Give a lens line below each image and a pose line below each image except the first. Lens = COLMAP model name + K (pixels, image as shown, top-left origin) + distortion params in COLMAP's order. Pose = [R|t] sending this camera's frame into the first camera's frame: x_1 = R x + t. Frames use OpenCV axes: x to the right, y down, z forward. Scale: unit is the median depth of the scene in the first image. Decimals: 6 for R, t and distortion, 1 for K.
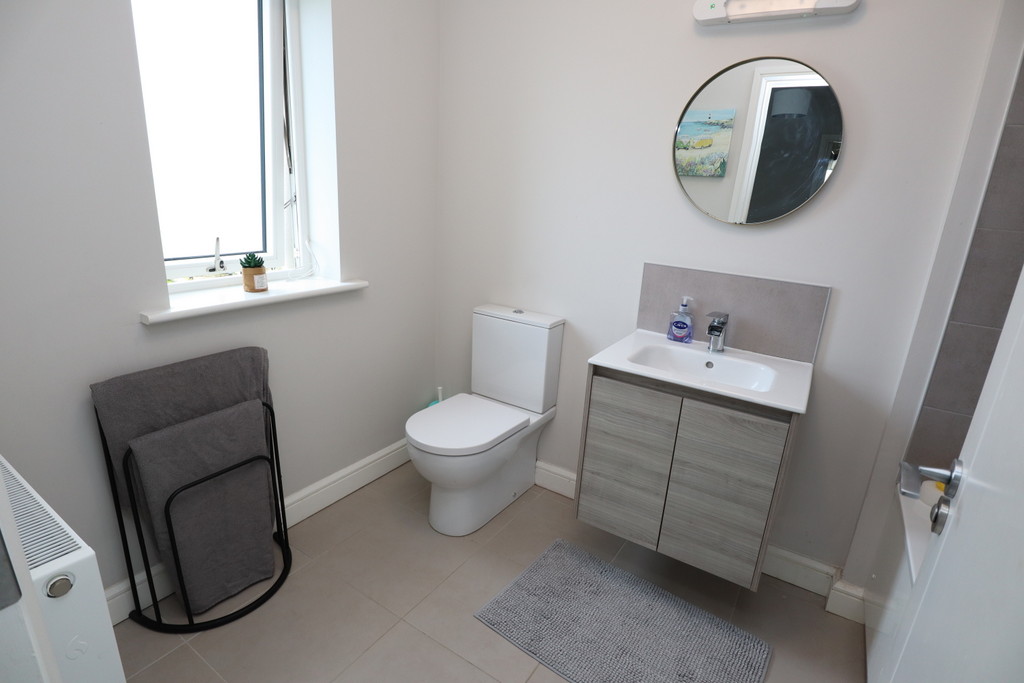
lens RADIAL K [[515.9, 0, 516.4], [0, 515.9, 347.8], [0, 0, 1]] dist [-0.041151, 0.011396]
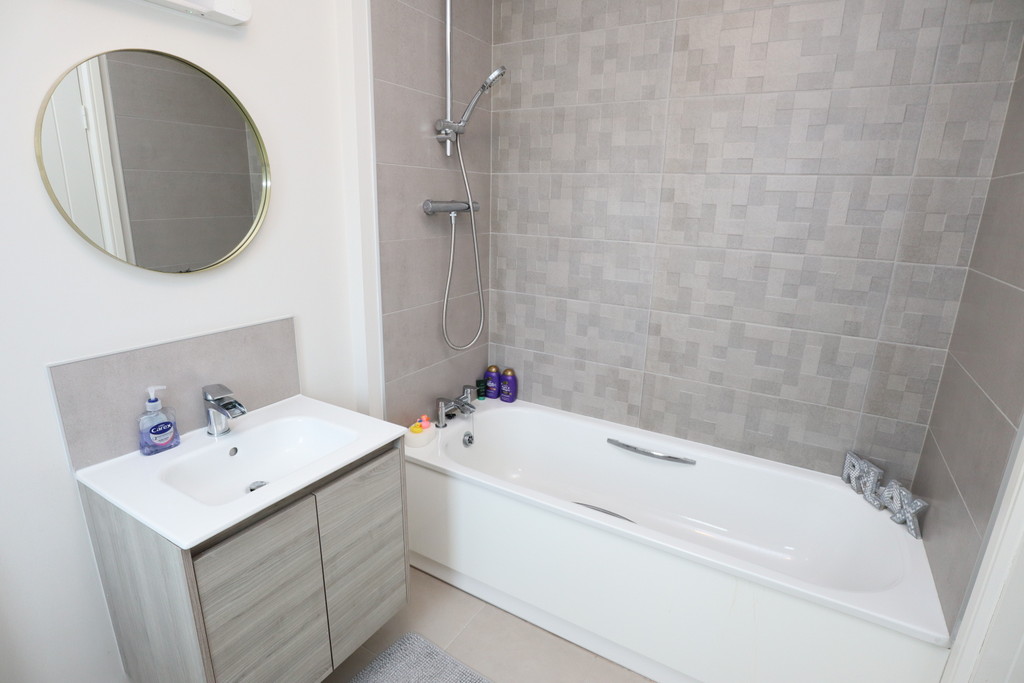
lens RADIAL K [[515.9, 0, 516.1], [0, 515.9, 344.6], [0, 0, 1]] dist [-0.041151, 0.011396]
pose [[-0.032392, -0.327898, 0.944158, -0.334017], [0.265028, 0.908019, 0.324440, -0.265947], [-0.963697, 0.260737, 0.057489, 0.524623]]
